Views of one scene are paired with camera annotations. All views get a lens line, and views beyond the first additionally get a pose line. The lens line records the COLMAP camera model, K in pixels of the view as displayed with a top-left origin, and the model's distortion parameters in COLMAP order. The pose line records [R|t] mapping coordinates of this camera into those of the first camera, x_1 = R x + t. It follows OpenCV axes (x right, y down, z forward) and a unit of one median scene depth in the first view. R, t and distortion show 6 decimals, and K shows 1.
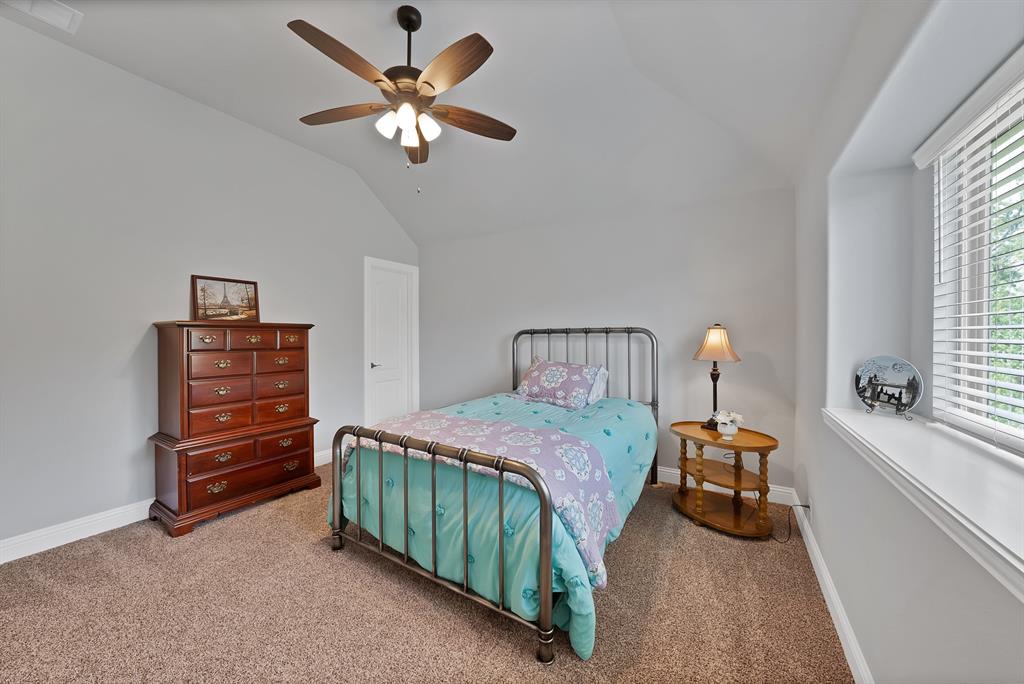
lens RADIAL K [[372.8, 0, 507.0], [0, 372.8, 341.6], [0, 0, 1]] dist [-0.003209, 0.000026]
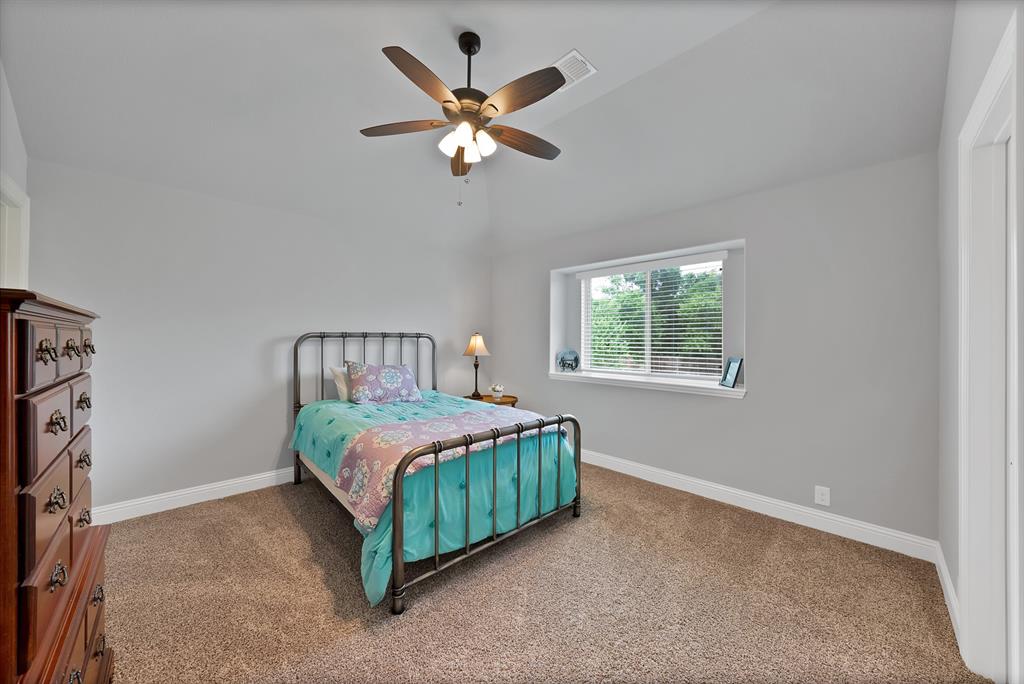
lens RADIAL K [[372.8, 0, 507.2], [0, 372.8, 339.5], [0, 0, 1]] dist [-0.003209, 0.000026]
pose [[0.248363, 0.001029, 0.968667, -1.228952], [0.009454, 0.999949, -0.003486, -0.015585], [-0.968621, 0.010024, 0.248341, 0.603899]]
